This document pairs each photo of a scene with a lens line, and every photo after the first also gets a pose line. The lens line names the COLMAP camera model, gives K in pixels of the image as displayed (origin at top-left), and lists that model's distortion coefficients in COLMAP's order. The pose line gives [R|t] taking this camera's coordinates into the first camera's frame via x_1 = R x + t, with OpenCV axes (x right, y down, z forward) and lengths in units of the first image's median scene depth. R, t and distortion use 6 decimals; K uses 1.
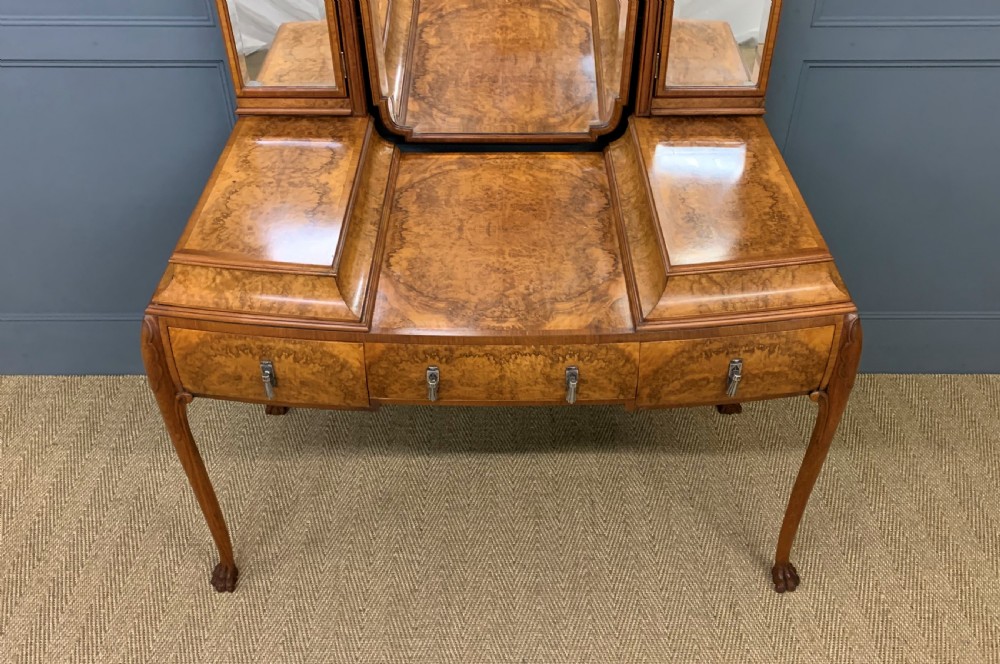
lens RADIAL K [[911.5, 0, 511.2], [0, 911.5, 310.6], [0, 0, 1]] dist [0.146065, -0.293224]
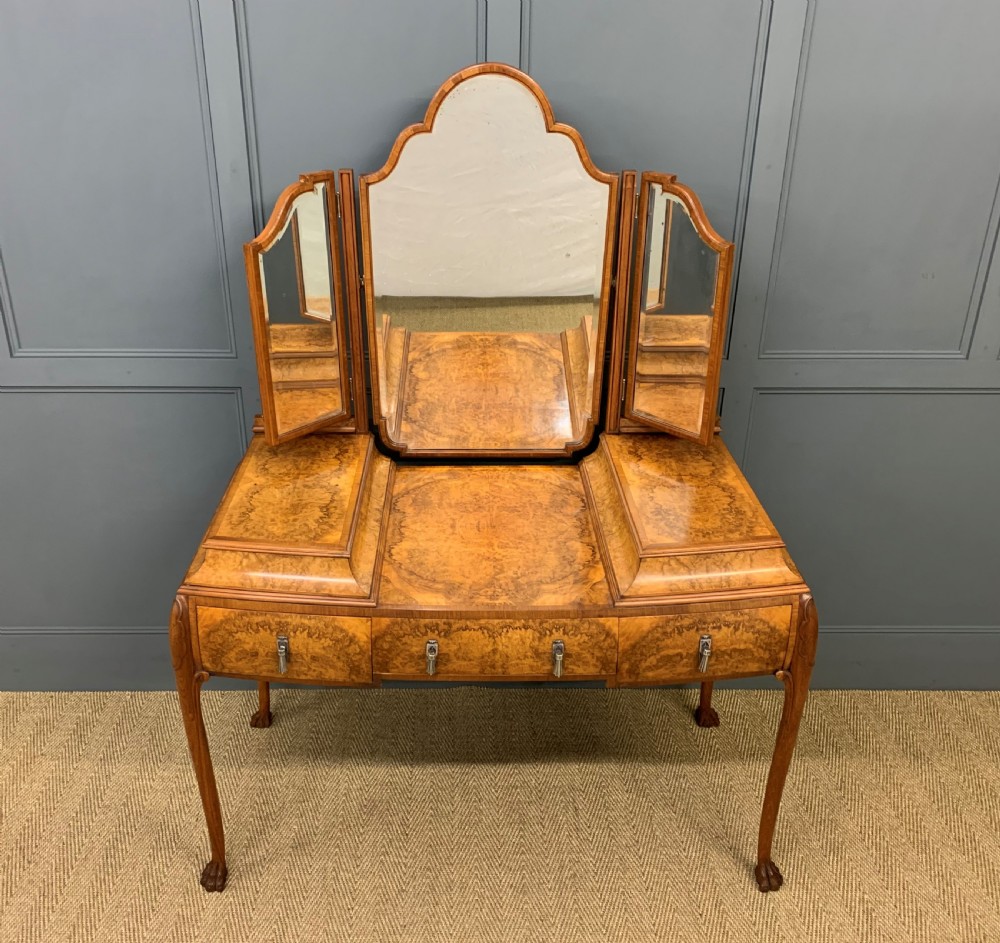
lens RADIAL K [[996.8, 0, 472.7], [0, 996.8, 475.6], [0, 0, 1]] dist [0.148331, -0.254179]
pose [[0.999988, 0.000570, 0.004858, -0.040236], [0.000483, 0.976837, -0.213986, 0.118528], [-0.004868, 0.213986, 0.976825, -0.217379]]
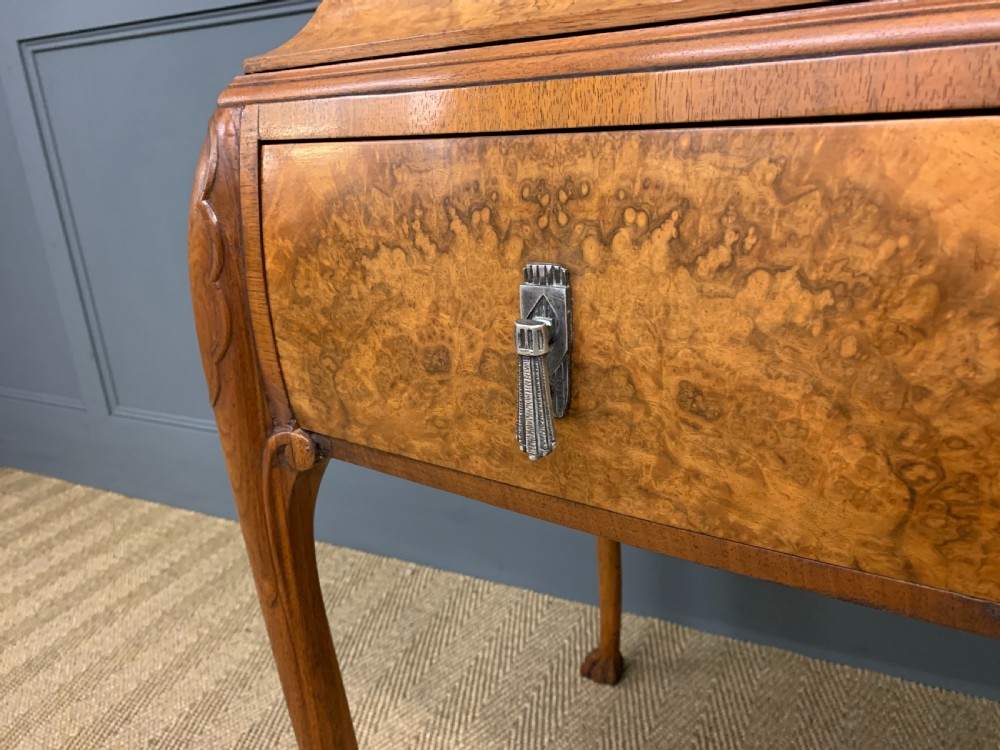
lens RADIAL K [[786.6, 0, 495.2], [0, 786.6, 375.0], [0, 0, 1]] dist [0.082951, -0.193128]
pose [[0.887158, 0.088530, -0.452893, -0.179918], [-0.230692, 0.935073, -0.269110, 0.126362], [0.399664, 0.343222, 0.849981, 0.800723]]
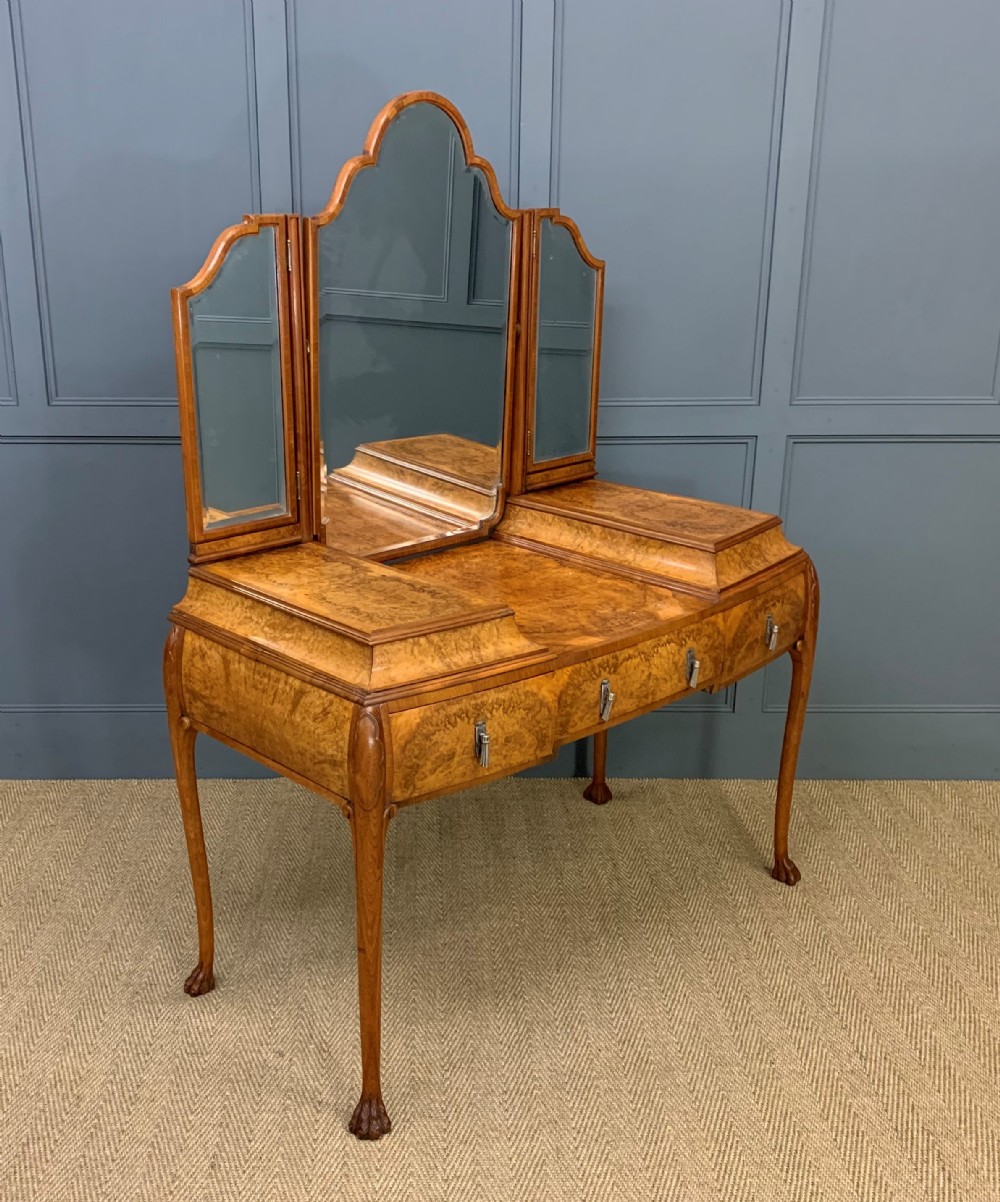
lens RADIAL K [[1302.9, 0, 415.4], [0, 1302.9, 602.8], [0, 0, 1]] dist [0.121492, -0.406371]
pose [[0.748471, -0.207472, 0.629878, -1.073249], [0.417737, 0.885179, -0.204825, 0.182950], [-0.515059, 0.416429, 0.749200, -0.014895]]
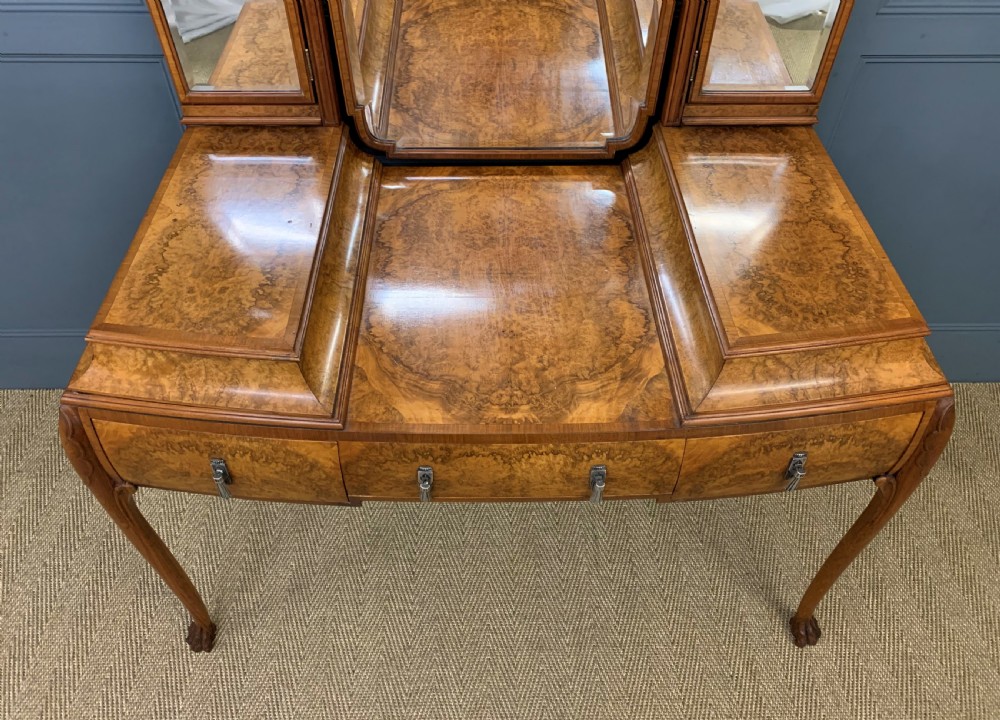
lens RADIAL K [[777.0, 0, 497.1], [0, 777.0, 335.8], [0, 0, 1]] dist [0.049772, -0.050900]
pose [[0.999892, -0.003775, 0.014218, -0.030082], [0.001911, 0.991649, 0.128950, -0.132140], [-0.014586, -0.128908, 0.991549, 0.317346]]
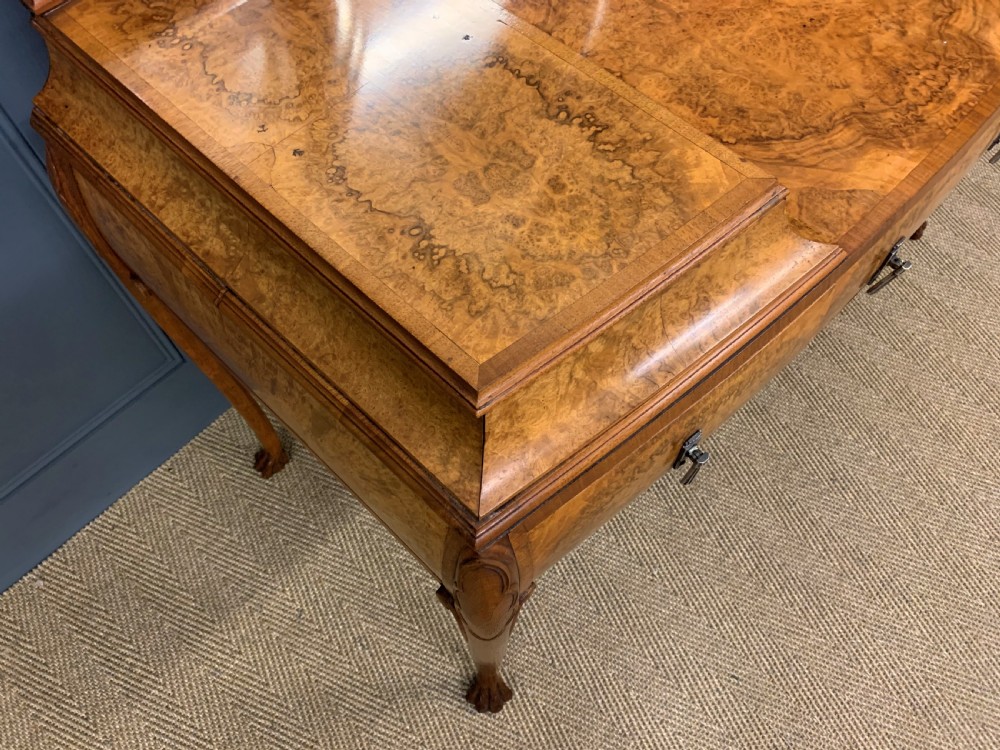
lens RADIAL K [[781.5, 0, 494.1], [0, 781.5, 373.8], [0, 0, 1]] dist [0.009996, -0.008093]
pose [[0.693494, -0.636955, 0.336681, -0.428423], [0.454866, 0.749489, 0.481002, -0.197864], [-0.558716, -0.180427, 0.809495, 0.701901]]
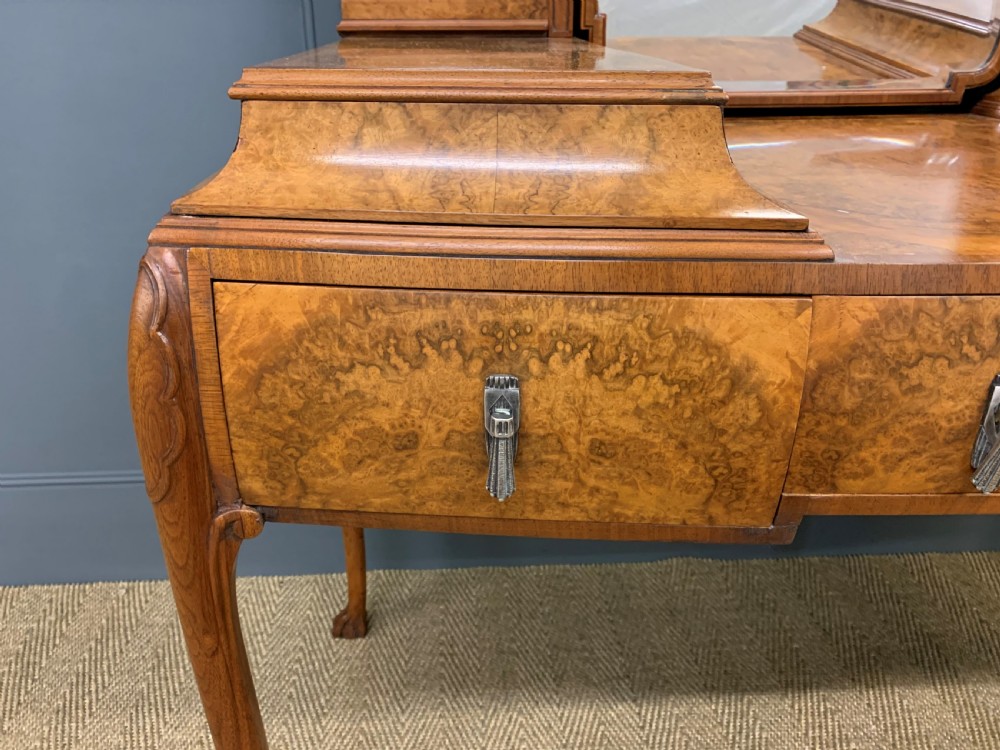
lens RADIAL K [[794.0, 0, 500.0], [0, 794.0, 375.0], [0, 0, 1]] dist [0.082119, -0.103424]
pose [[0.998609, -0.023270, 0.047304, -0.266706], [0.034293, 0.968242, -0.247654, 0.119829], [-0.040039, 0.248931, 0.967693, 0.683170]]
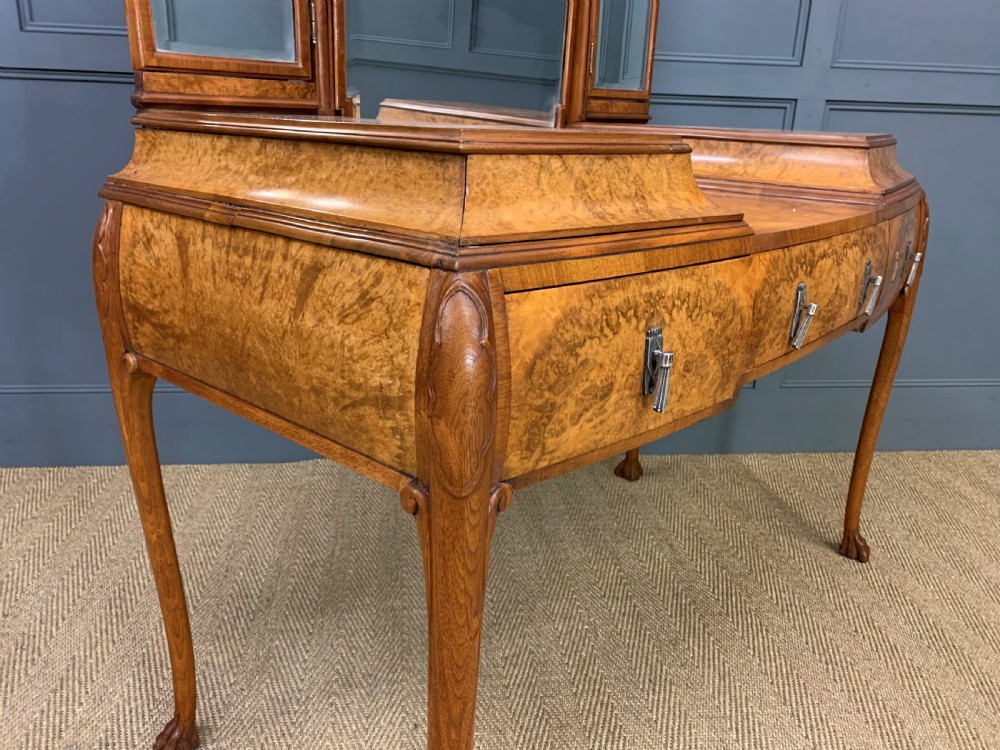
lens RADIAL K [[781.5, 0, 494.1], [0, 781.5, 373.8], [0, 0, 1]] dist [0.009996, -0.008093]
pose [[0.662738, -0.217439, 0.716588, -0.606240], [0.442889, 0.885430, -0.140936, 0.093599], [-0.603843, 0.410772, 0.683110, 0.730639]]
